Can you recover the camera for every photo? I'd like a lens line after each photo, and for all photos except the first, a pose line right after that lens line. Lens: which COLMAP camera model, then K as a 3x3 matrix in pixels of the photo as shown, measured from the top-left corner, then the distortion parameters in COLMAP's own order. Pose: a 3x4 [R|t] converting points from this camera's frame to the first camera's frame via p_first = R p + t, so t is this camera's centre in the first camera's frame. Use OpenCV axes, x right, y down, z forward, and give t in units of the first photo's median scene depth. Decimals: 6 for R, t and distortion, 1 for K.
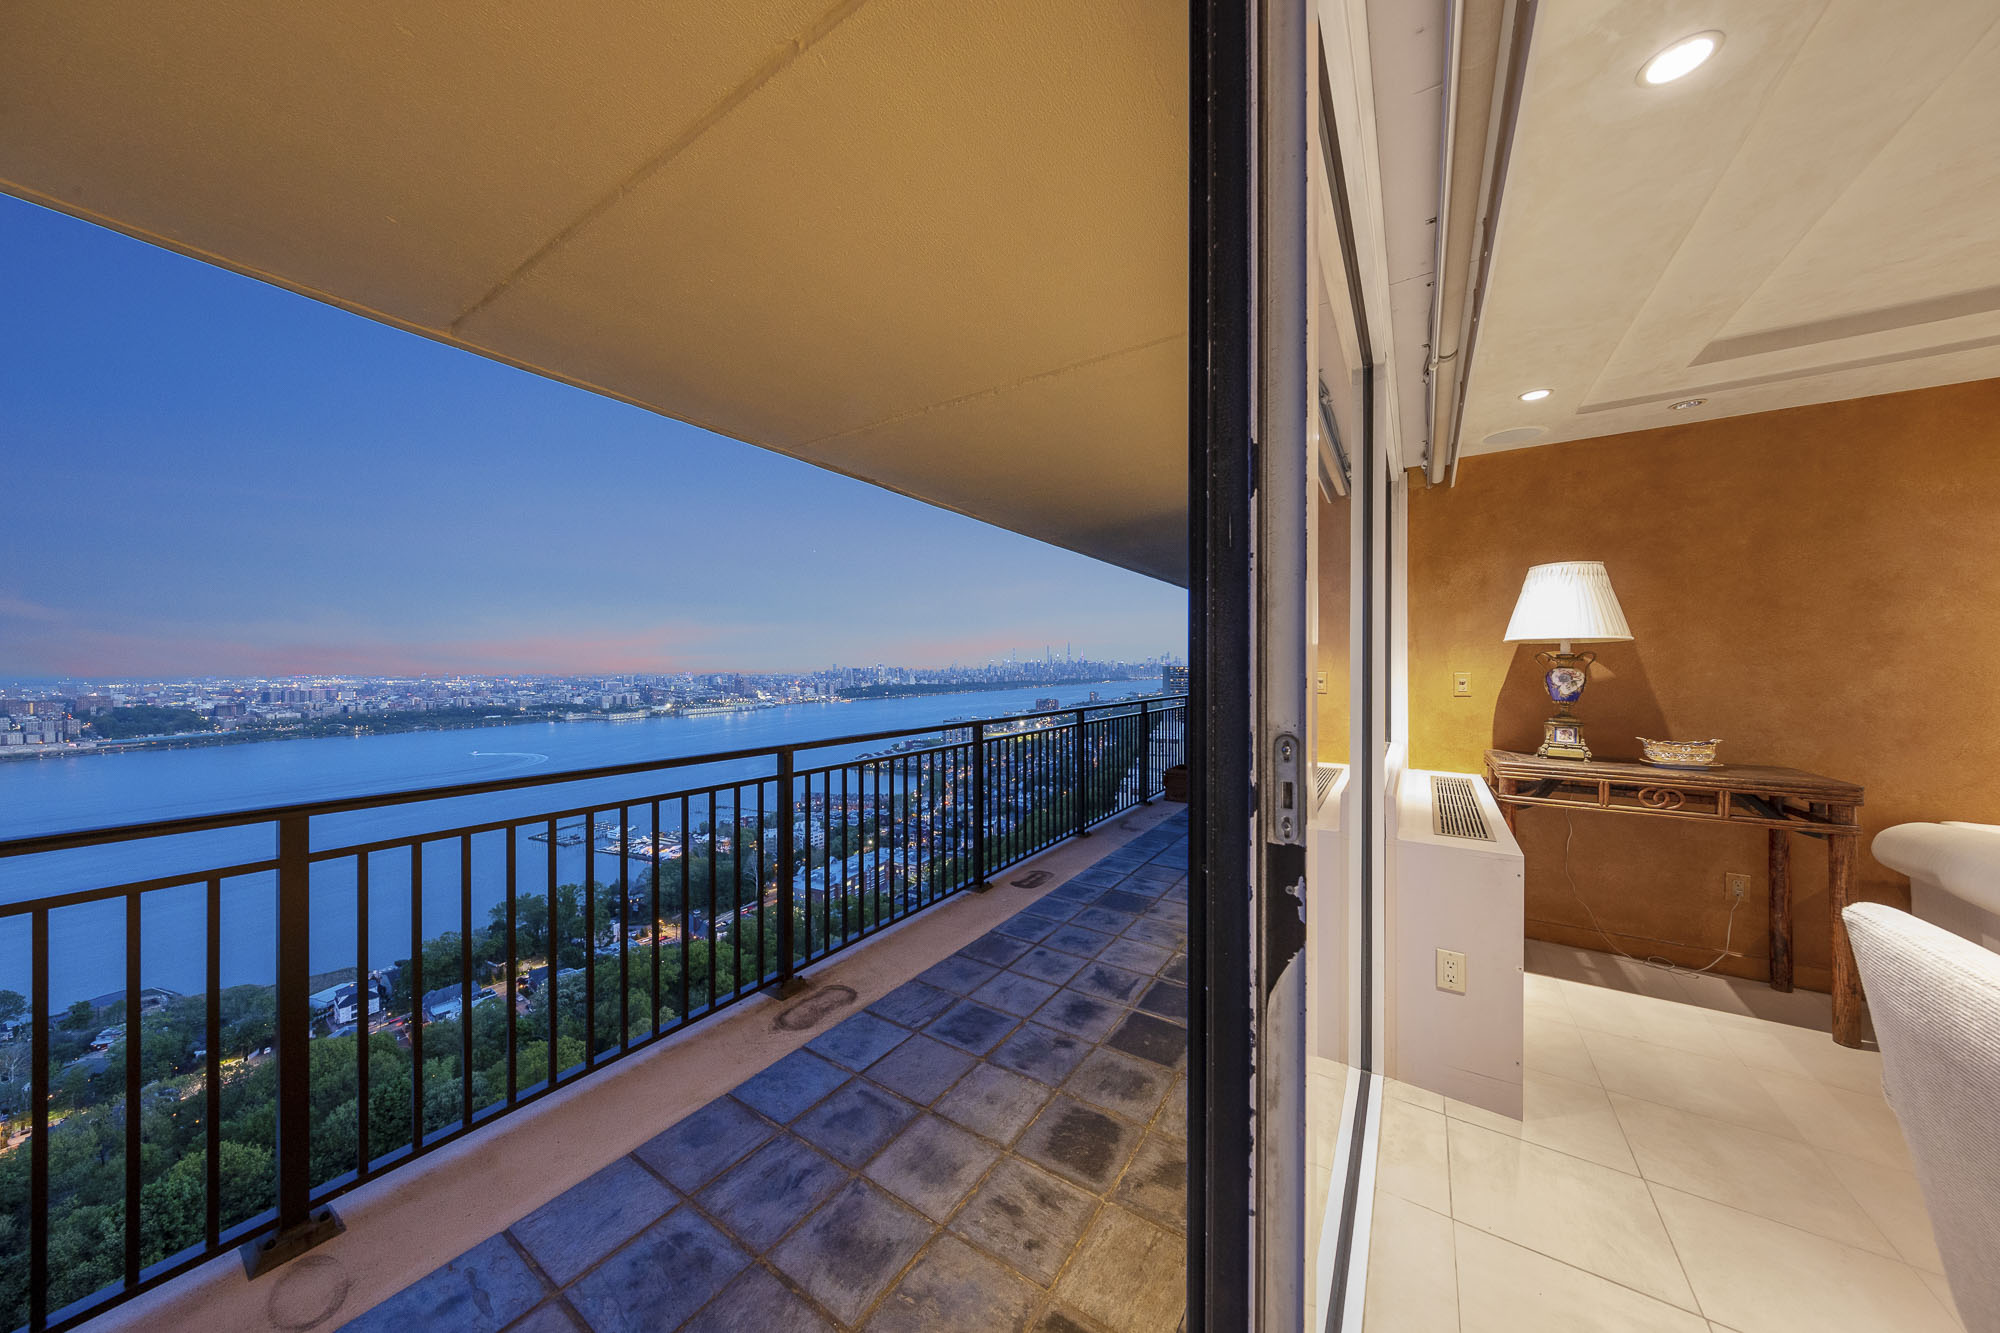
lens RADIAL K [[639.2, 0, 1000.0], [0, 639.2, 666.5], [0, 0, 1]] dist [0.000470, 0.000188]
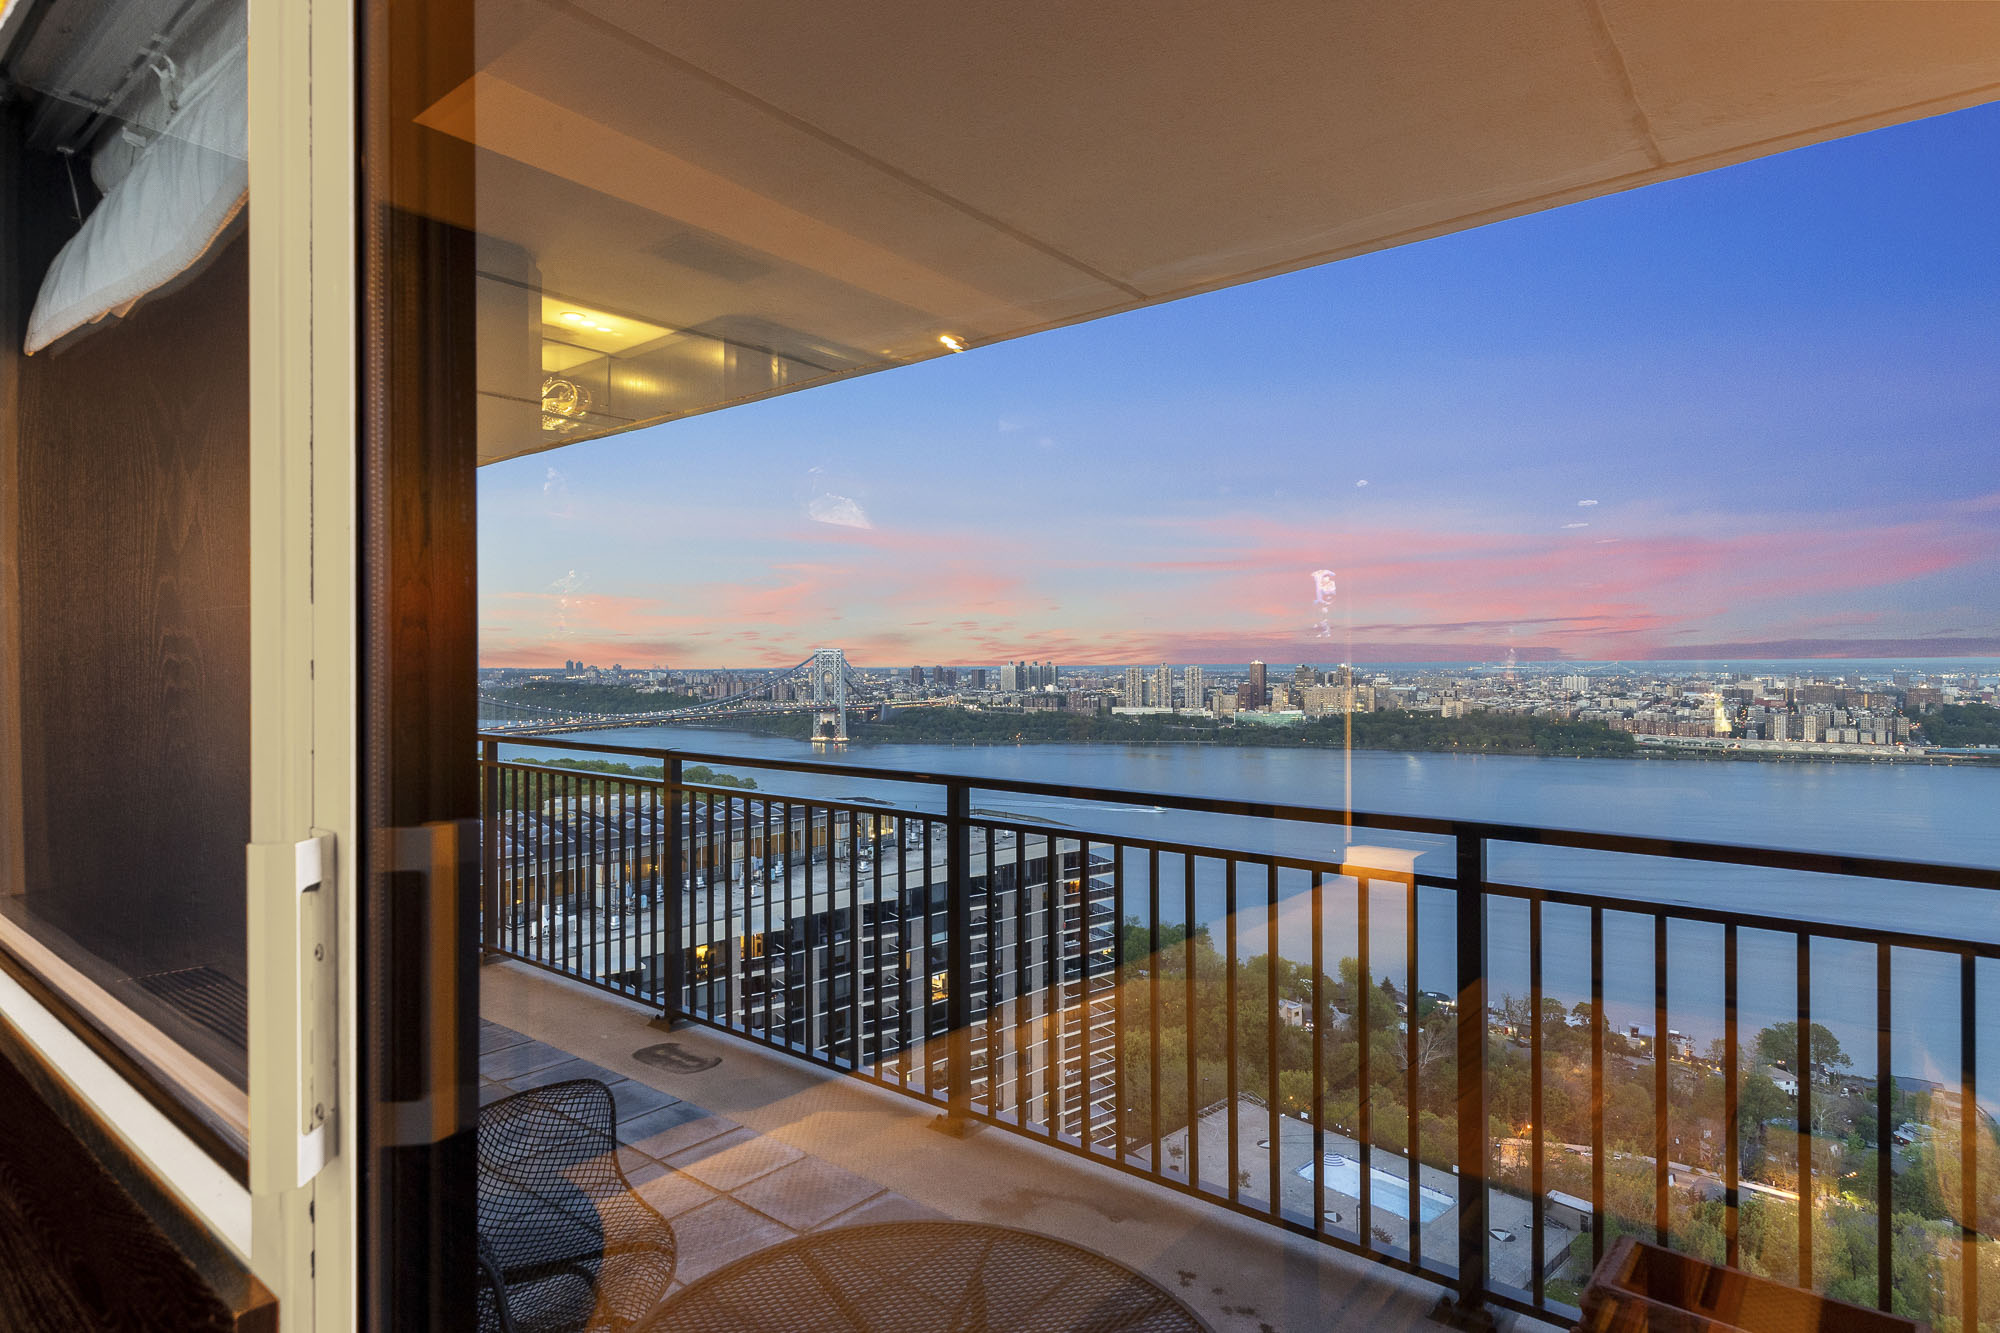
lens RADIAL K [[1073.0, 0, 1000.0], [0, 1073.0, 666.5], [0, 0, 1]] dist [0.042914, 0.000205]
pose [[-0.099946, 0.011259, -0.994929, 0.333980], [0.004919, 0.999929, 0.010821, -0.001495], [0.994981, -0.003812, -0.099994, 0.492583]]
